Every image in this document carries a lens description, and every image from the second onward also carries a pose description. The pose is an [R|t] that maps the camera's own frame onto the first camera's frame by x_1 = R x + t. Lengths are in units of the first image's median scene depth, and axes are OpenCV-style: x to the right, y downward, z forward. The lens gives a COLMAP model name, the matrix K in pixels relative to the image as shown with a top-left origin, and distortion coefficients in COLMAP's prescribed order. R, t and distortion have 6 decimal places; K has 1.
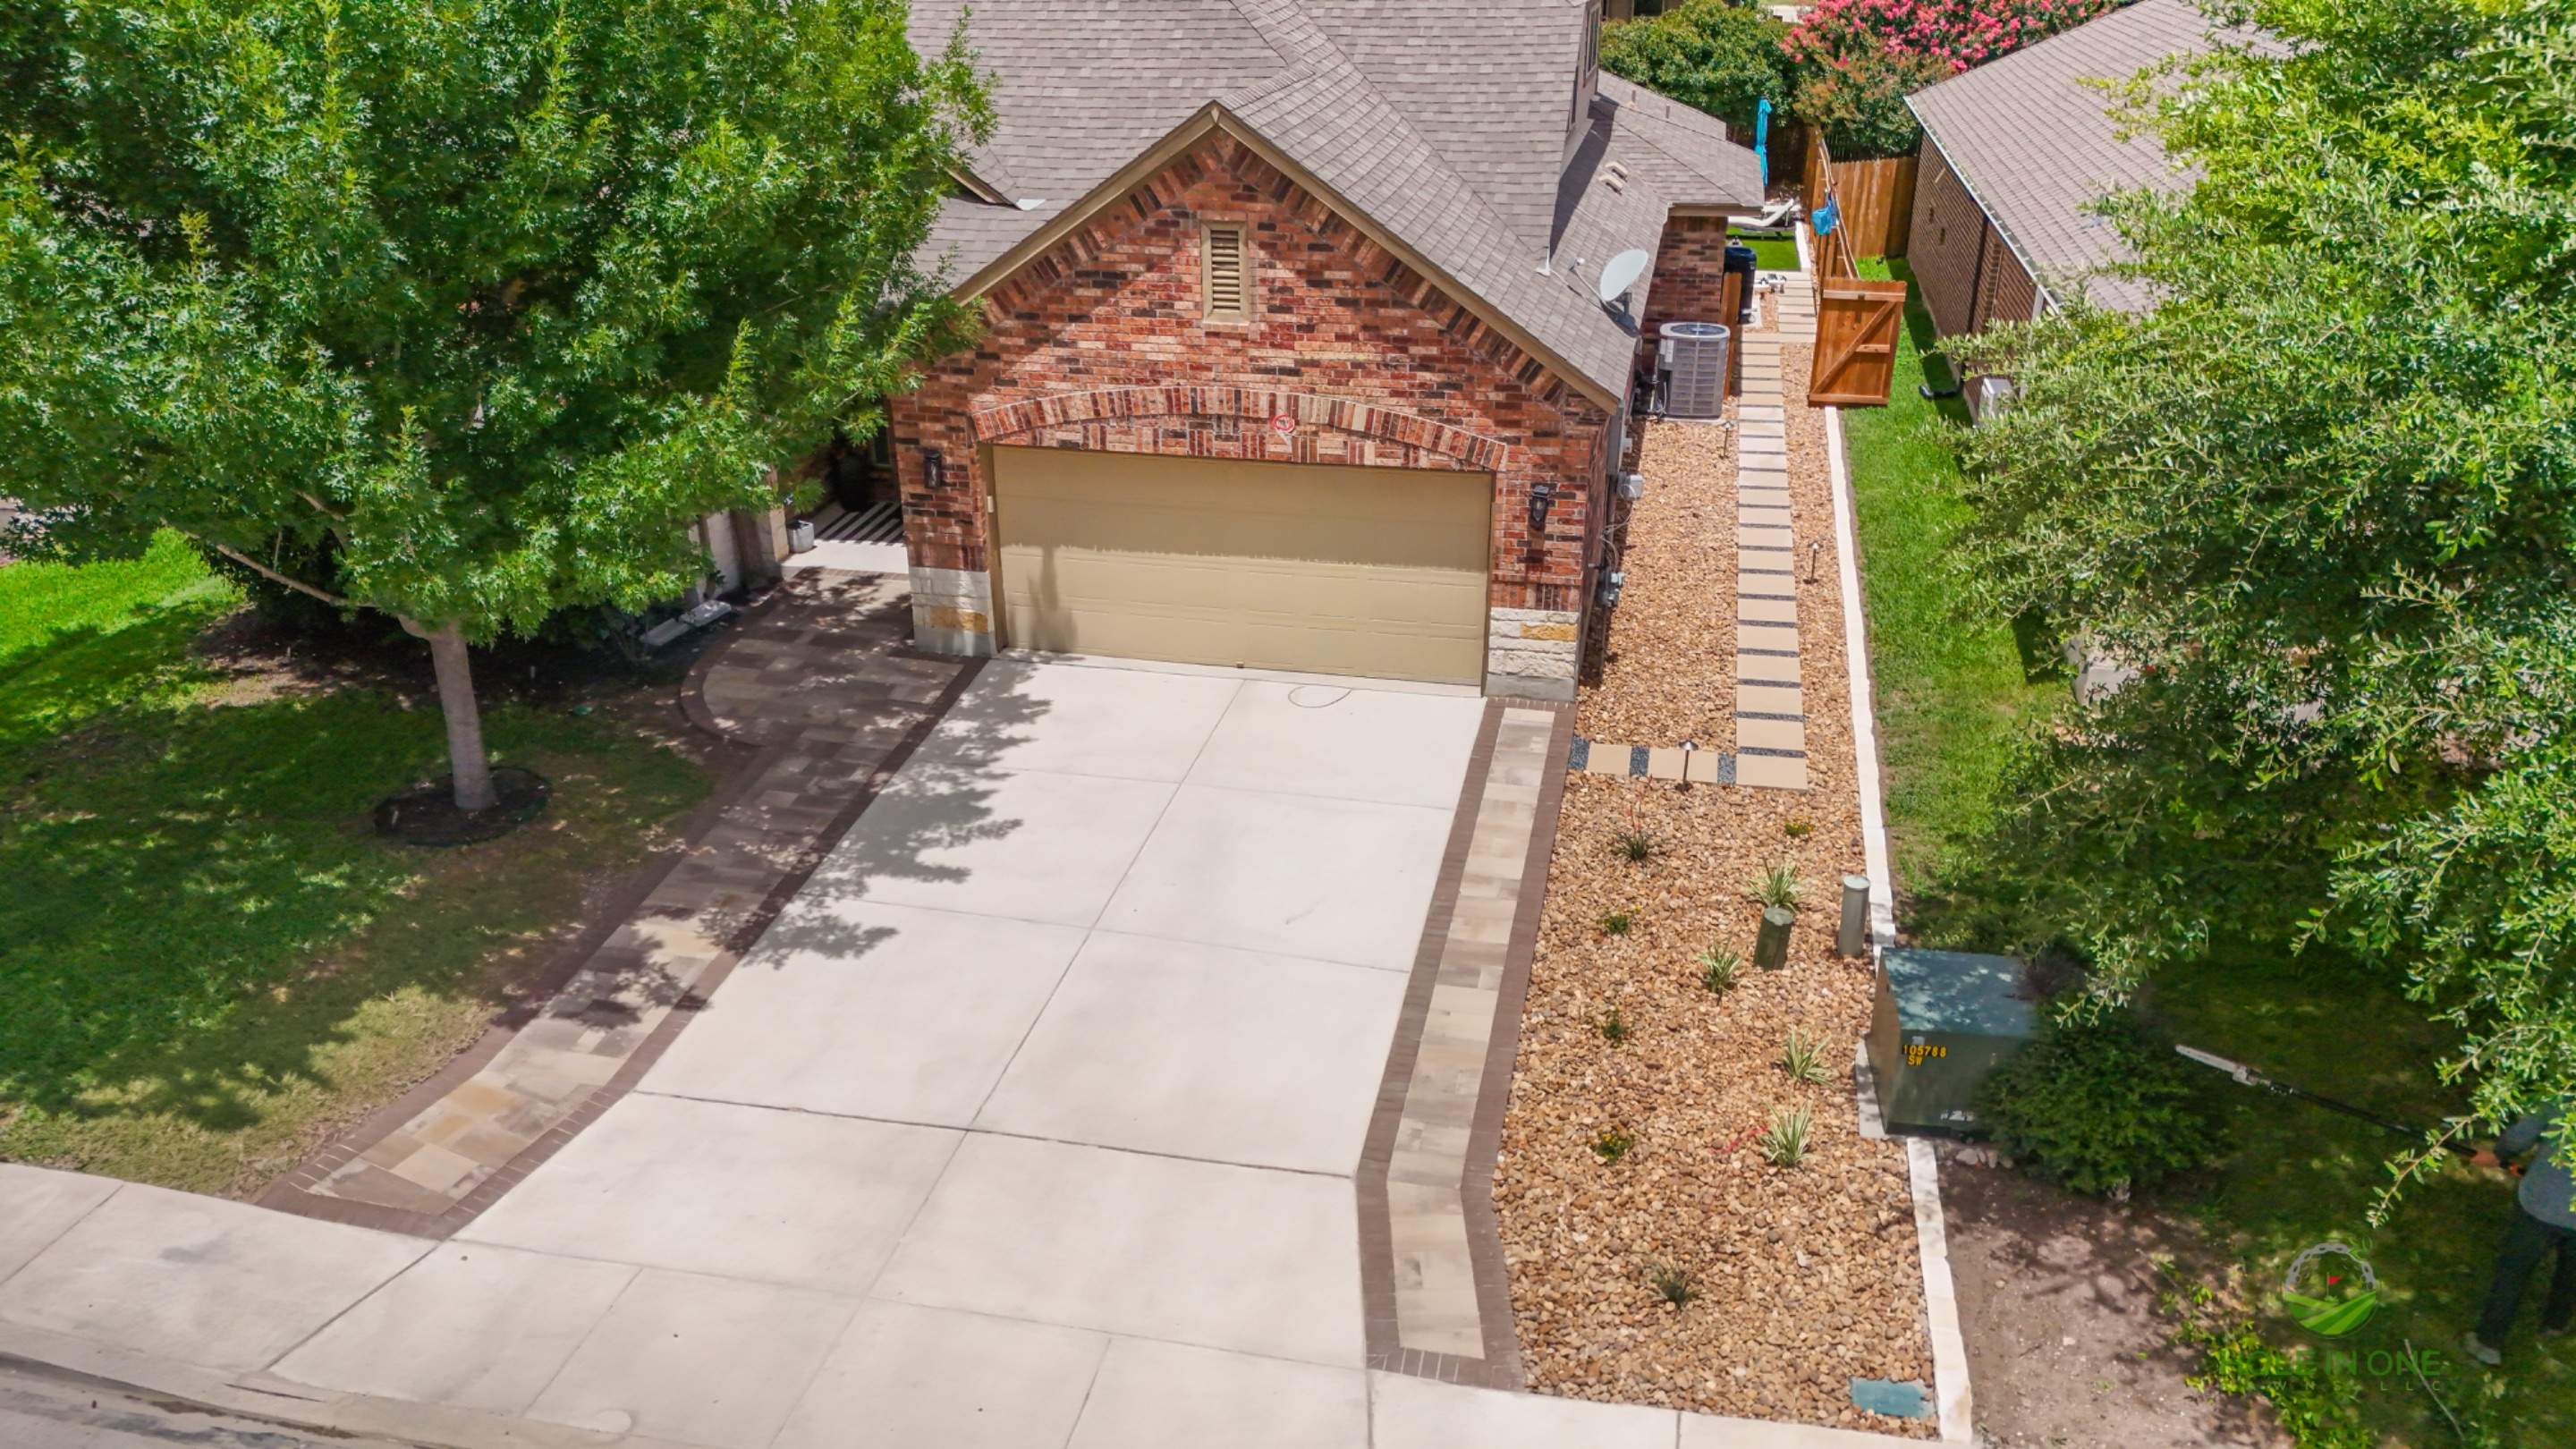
lens RADIAL K [[1942.6, 0, 1288.0], [0, 1942.6, 724.5], [0, 0, 1]] dist [0.081362, -0.117793]
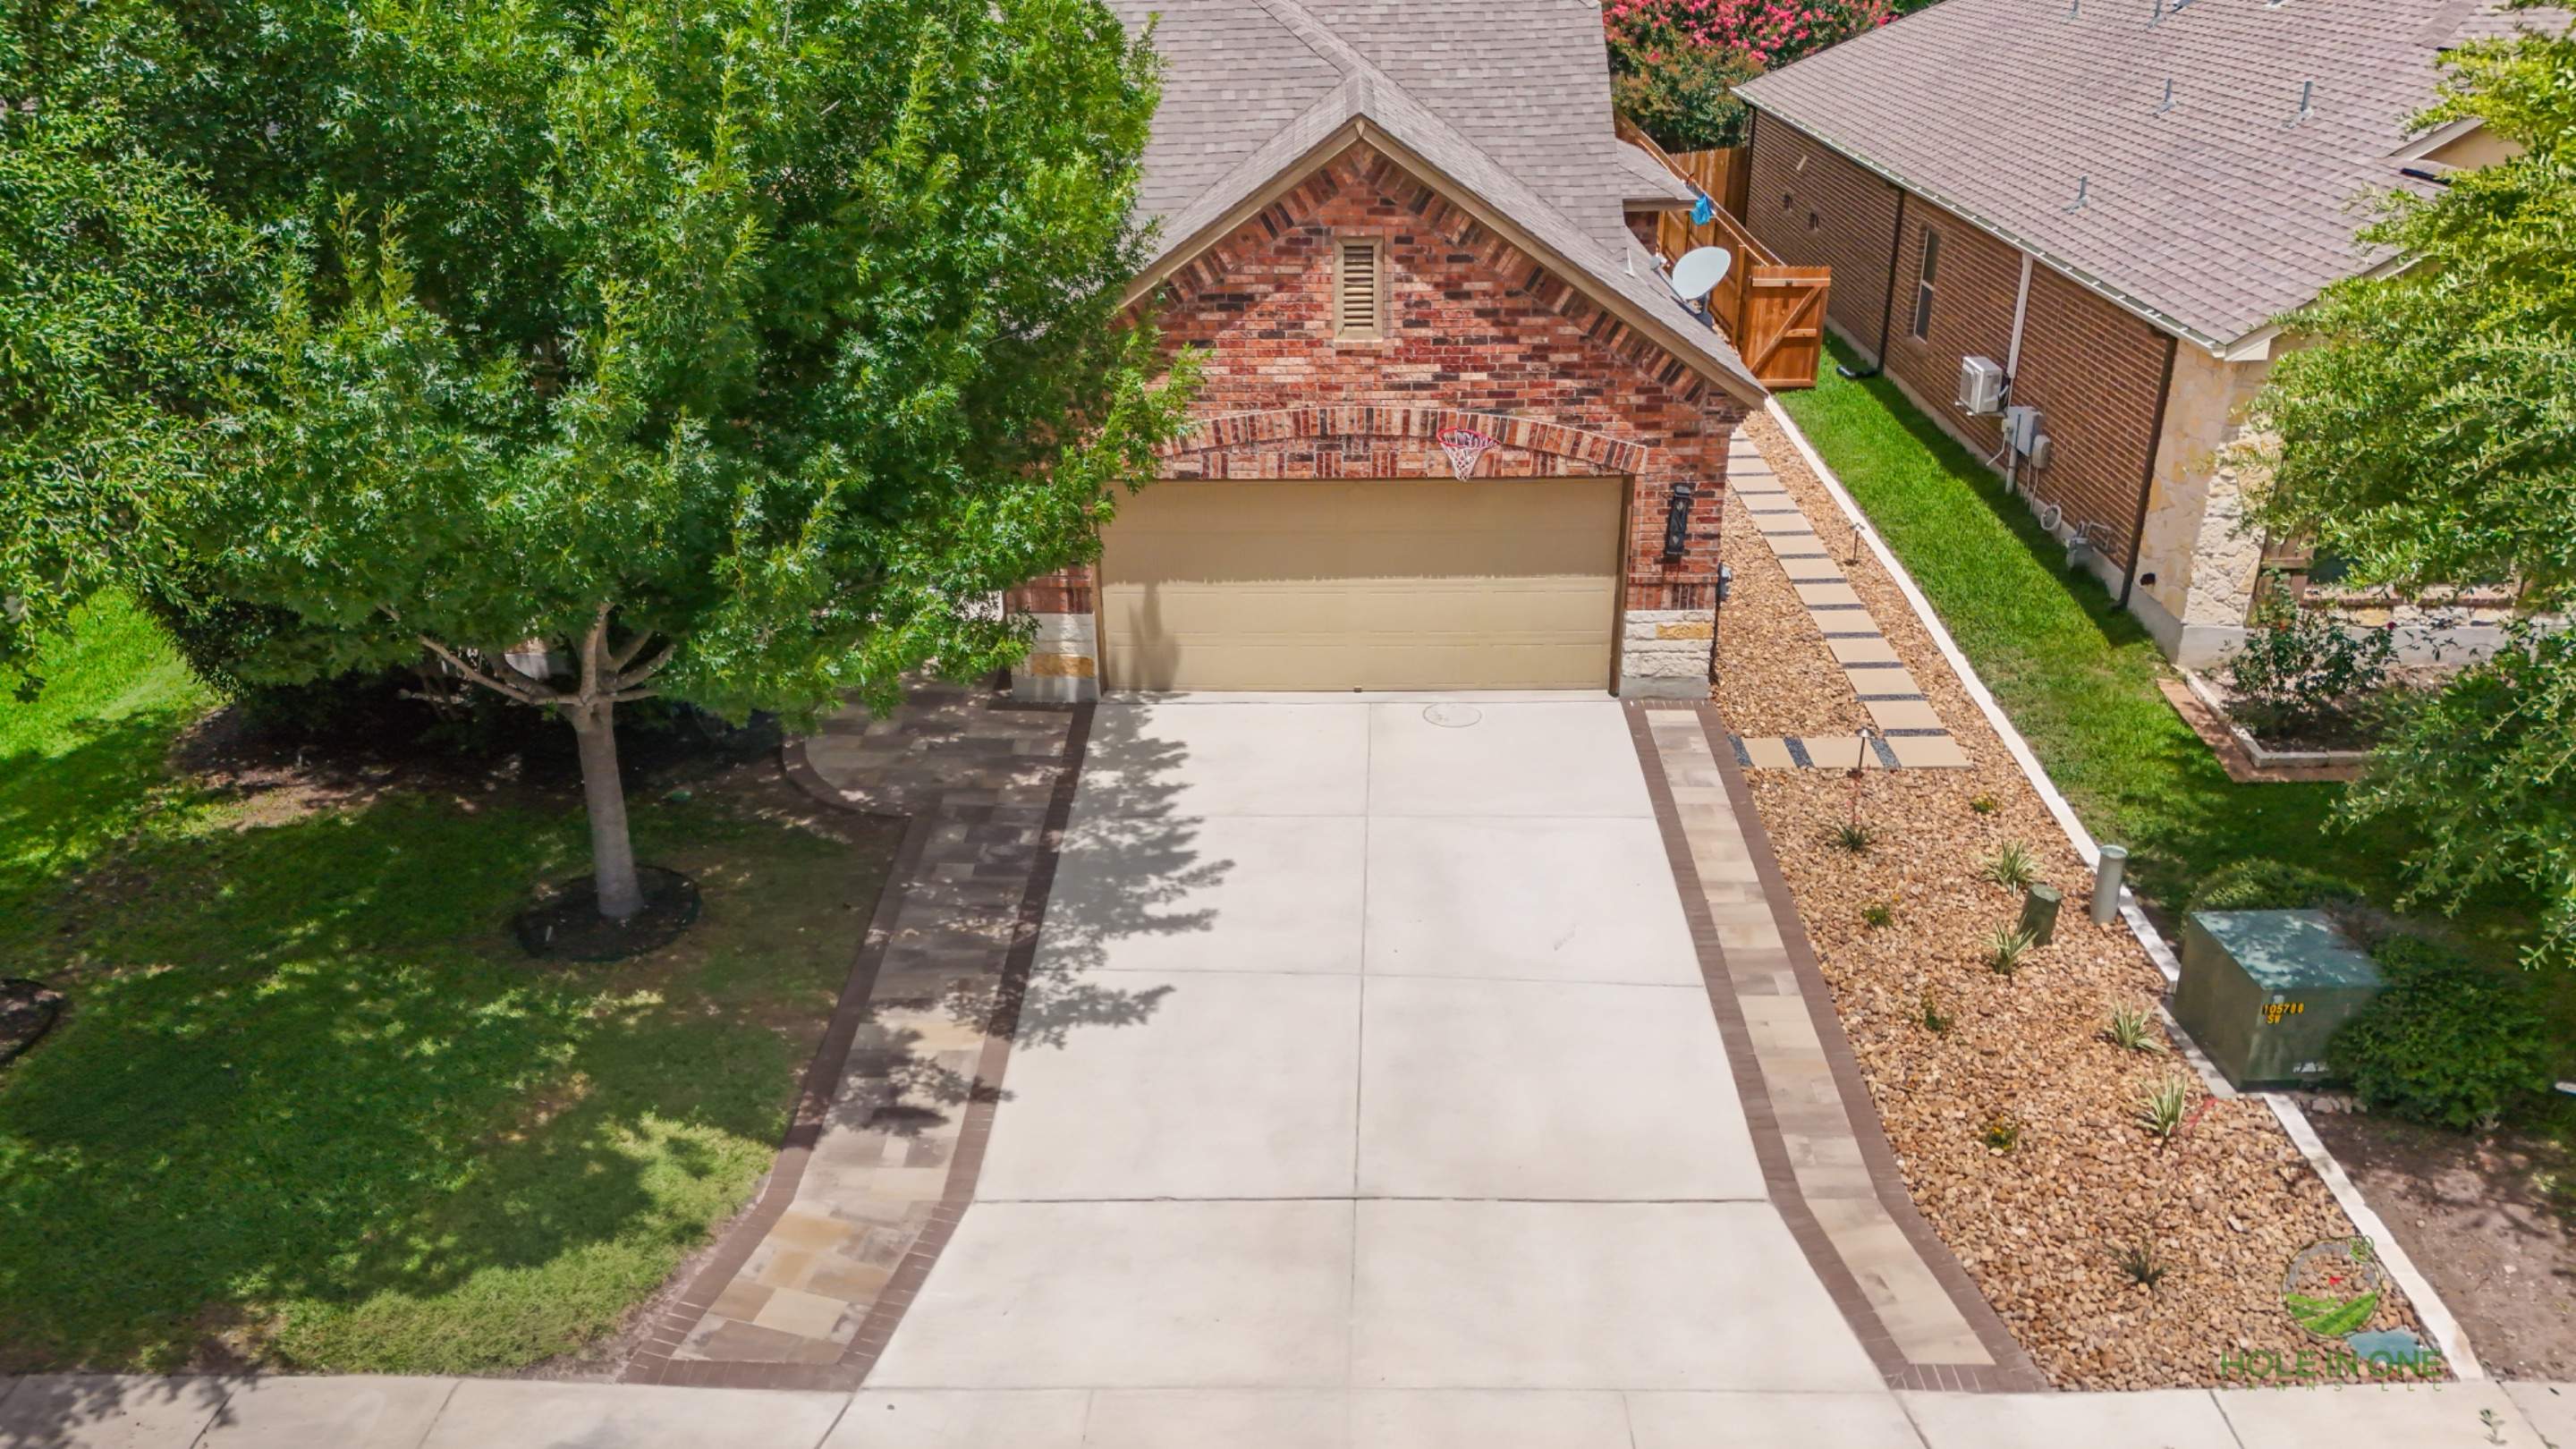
lens RADIAL K [[1958.1, 0, 1288.0], [0, 1958.1, 724.5], [0, 0, 1]] dist [0.071544, -0.073587]
pose [[0.981248, -0.084105, 0.173431, -0.252075], [0.084484, 0.996411, 0.005206, -0.022797], [-0.173247, 0.009544, 0.984832, 0.041536]]
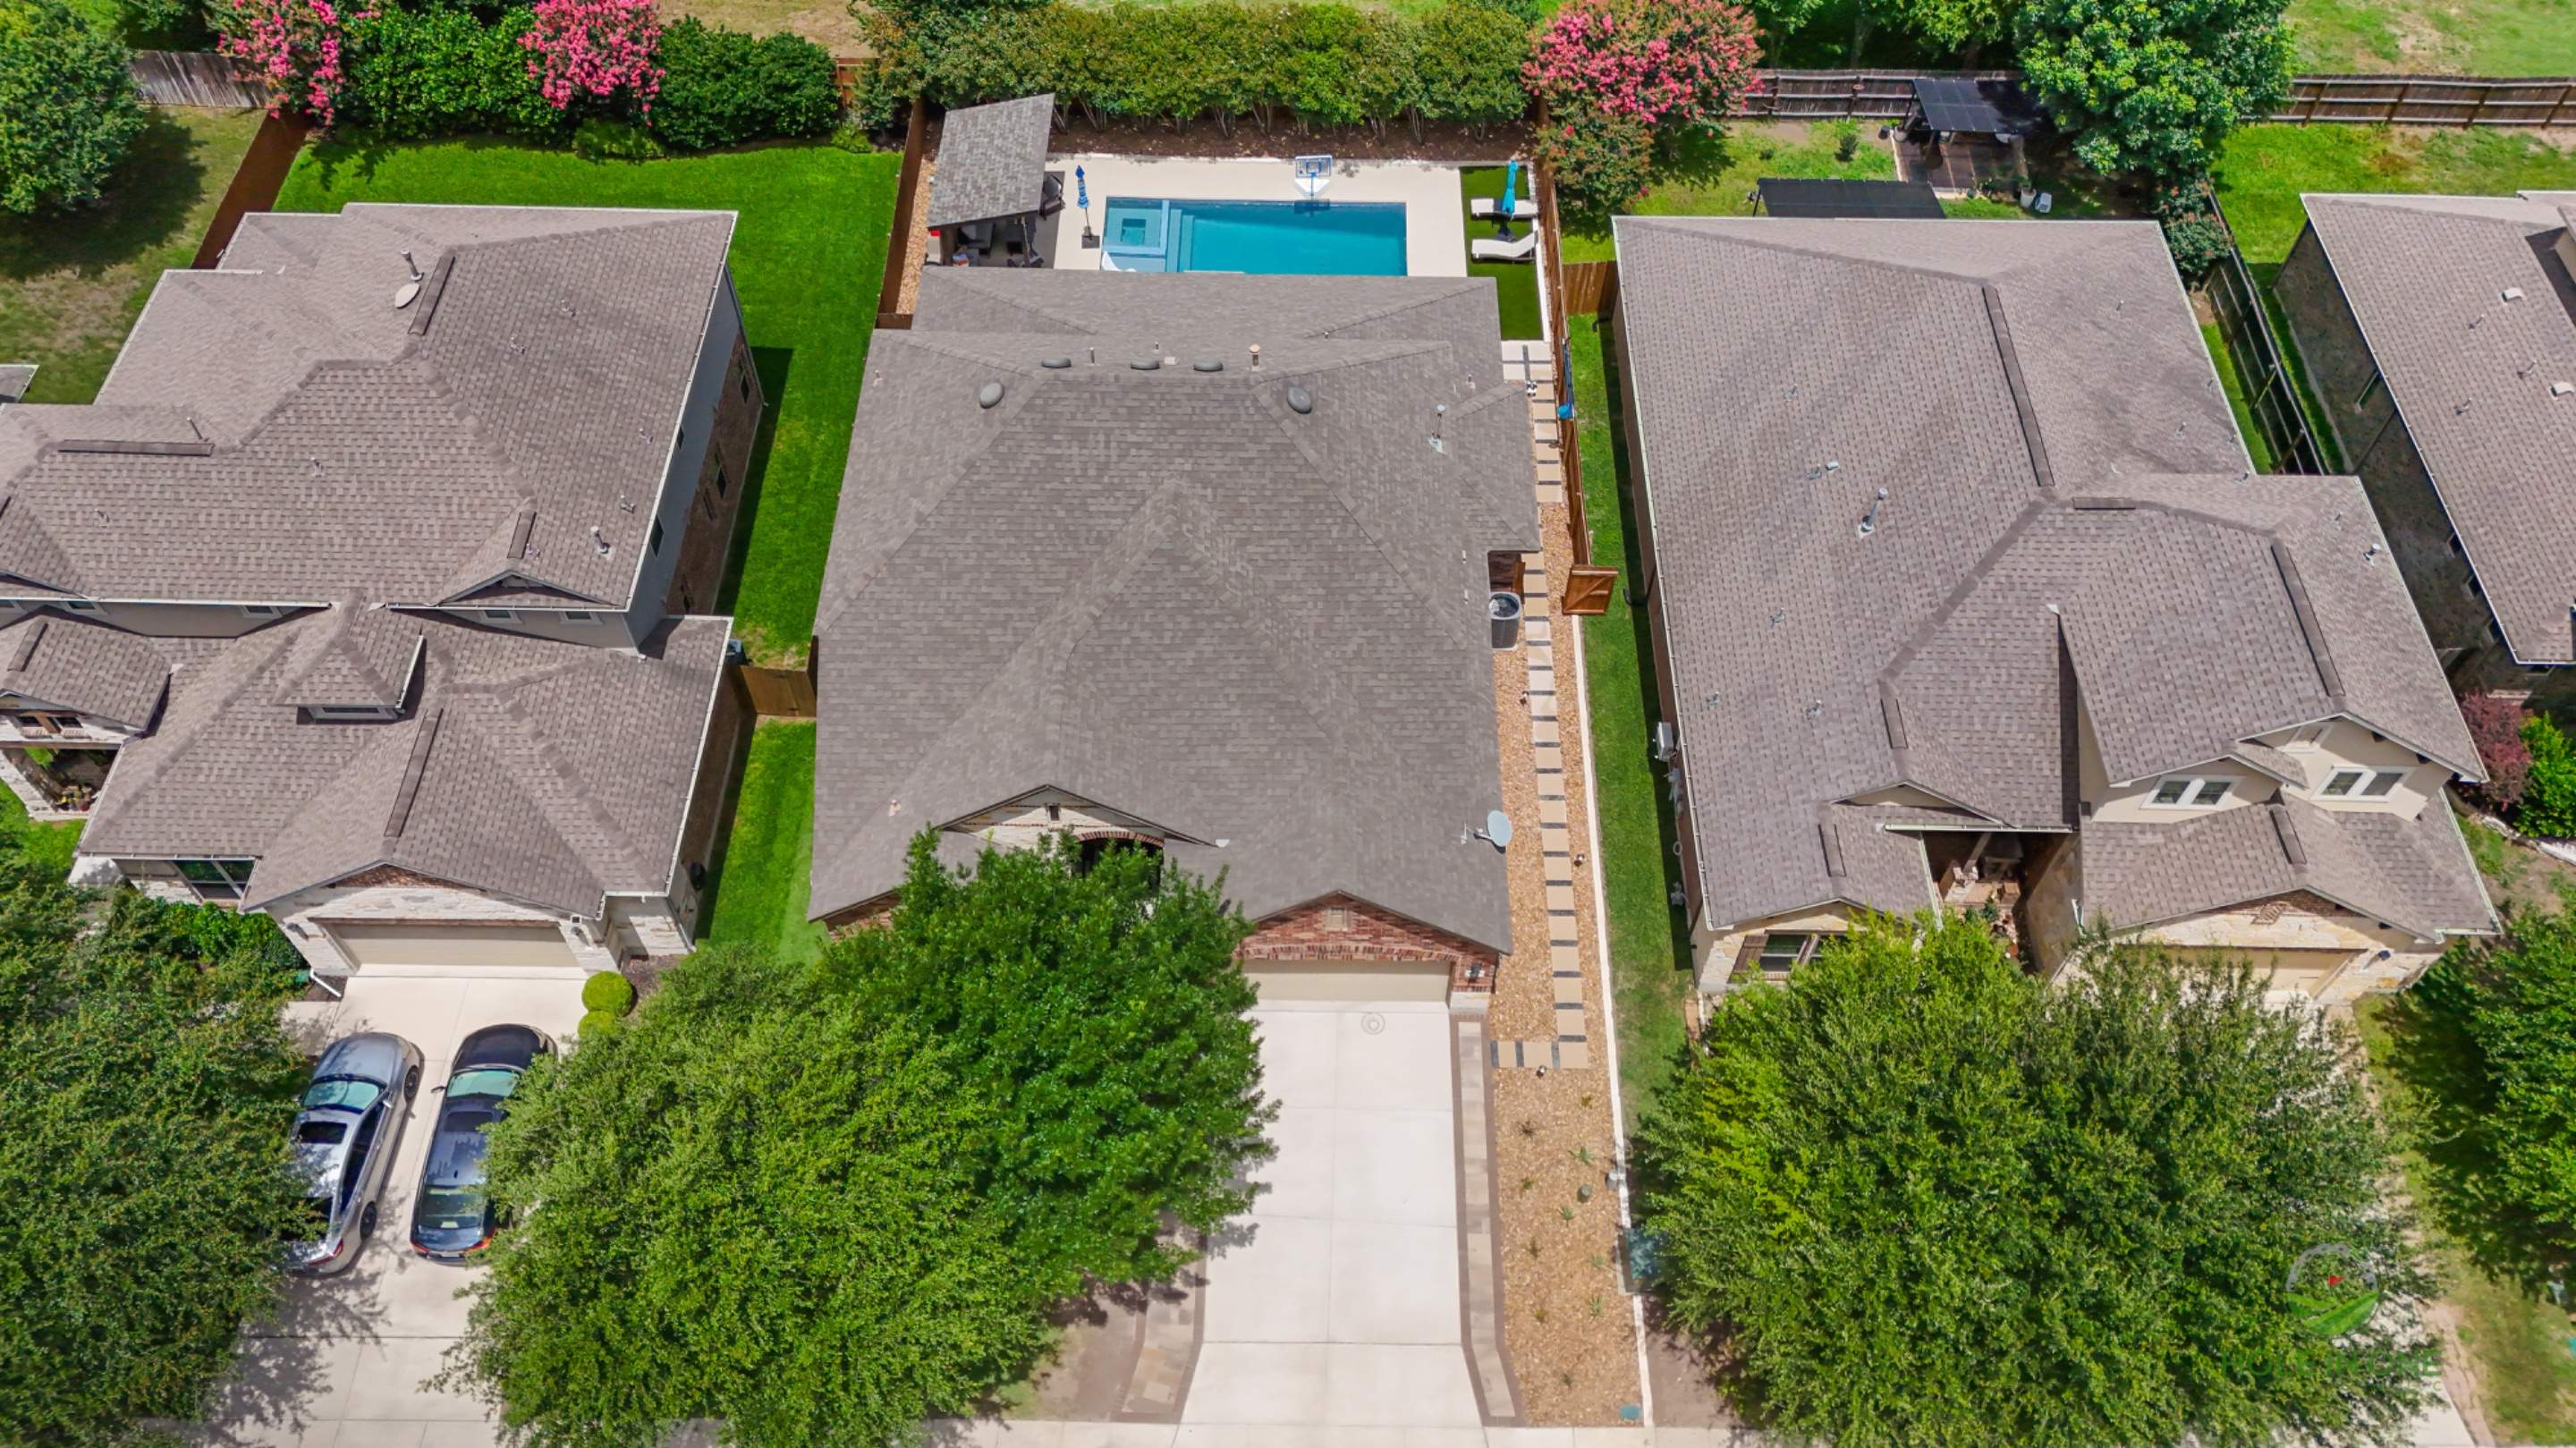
lens RADIAL K [[1958.1, 0, 1288.0], [0, 1958.1, 724.0], [0, 0, 1]] dist [0.071544, -0.073587]
pose [[0.980092, -0.153517, 0.125908, -0.332629], [0.071386, 0.864212, 0.498038, -1.526951], [-0.185269, -0.479134, 0.857966, -0.800665]]
